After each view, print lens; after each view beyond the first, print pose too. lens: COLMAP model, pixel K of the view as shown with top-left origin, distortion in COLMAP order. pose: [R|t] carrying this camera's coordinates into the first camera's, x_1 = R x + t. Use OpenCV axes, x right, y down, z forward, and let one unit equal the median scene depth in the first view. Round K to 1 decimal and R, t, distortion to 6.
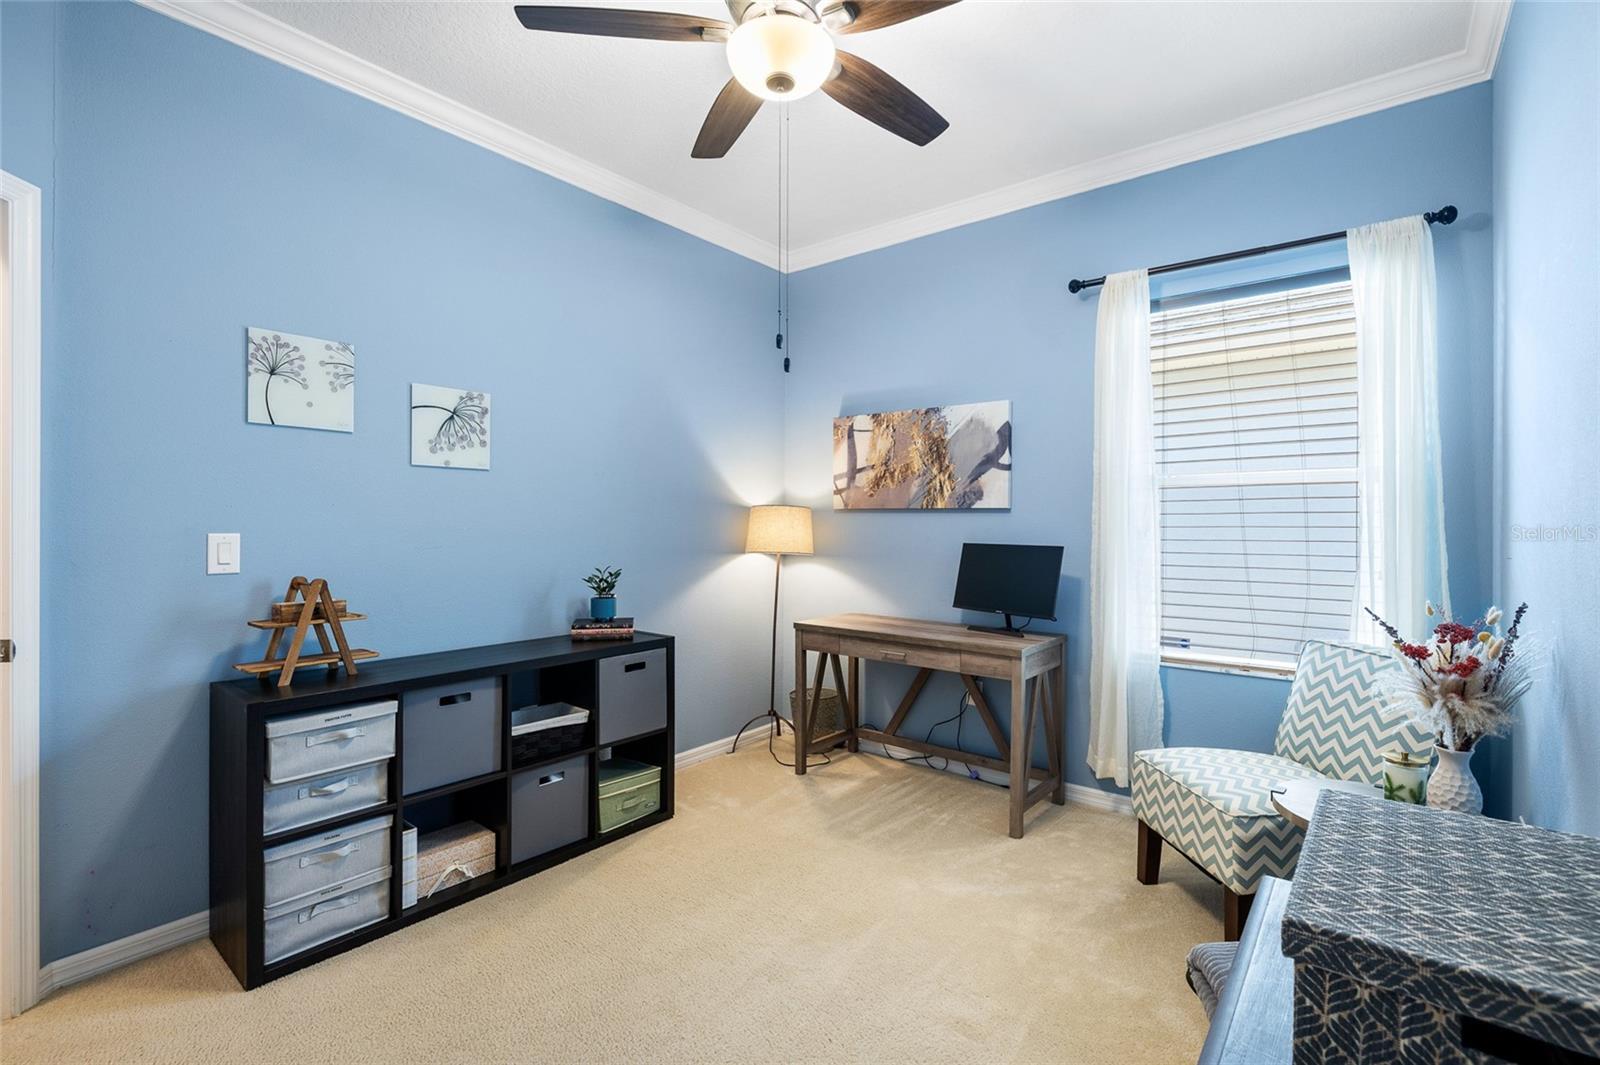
lens RADIAL K [[711.8, 0, 798.4], [0, 711.8, 525.9], [0, 0, 1]] dist [-0.002422, 0.000560]
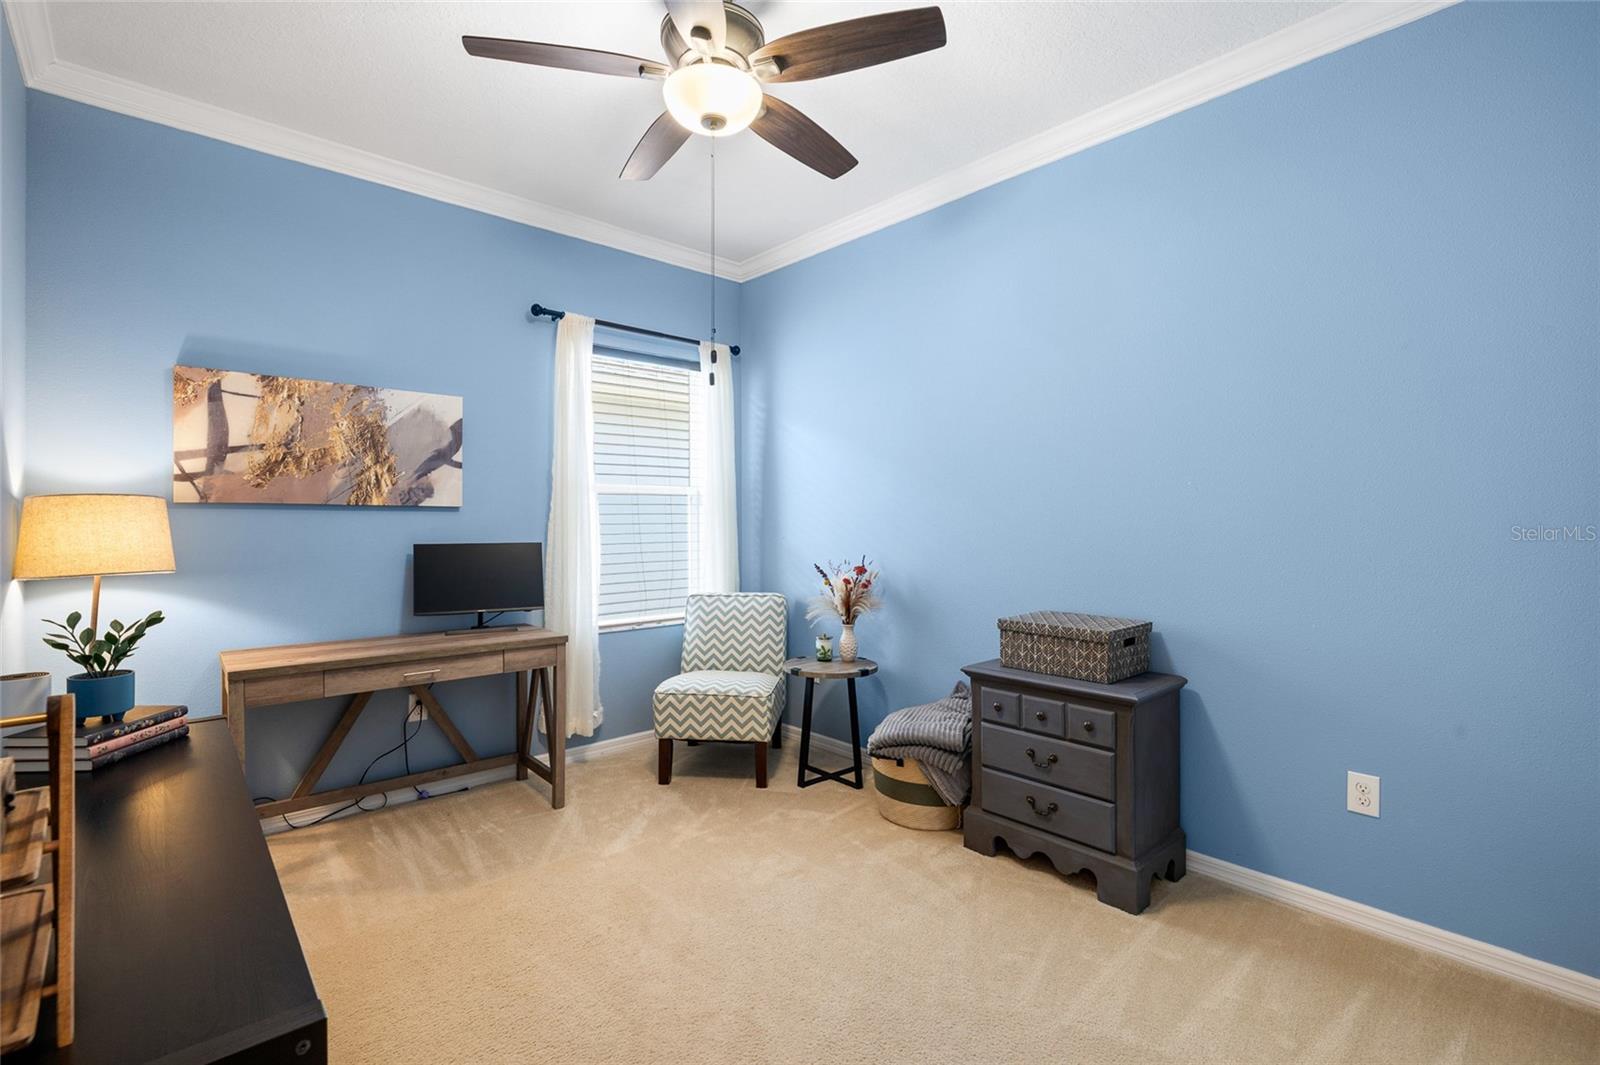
lens RADIAL K [[711.8, 0, 797.6], [0, 711.8, 523.8], [0, 0, 1]] dist [-0.002422, 0.000560]
pose [[0.176099, -0.007778, 0.984342, -0.558497], [0.006476, 0.999956, 0.006742, -0.004823], [-0.984351, 0.005188, 0.176141, 0.347399]]
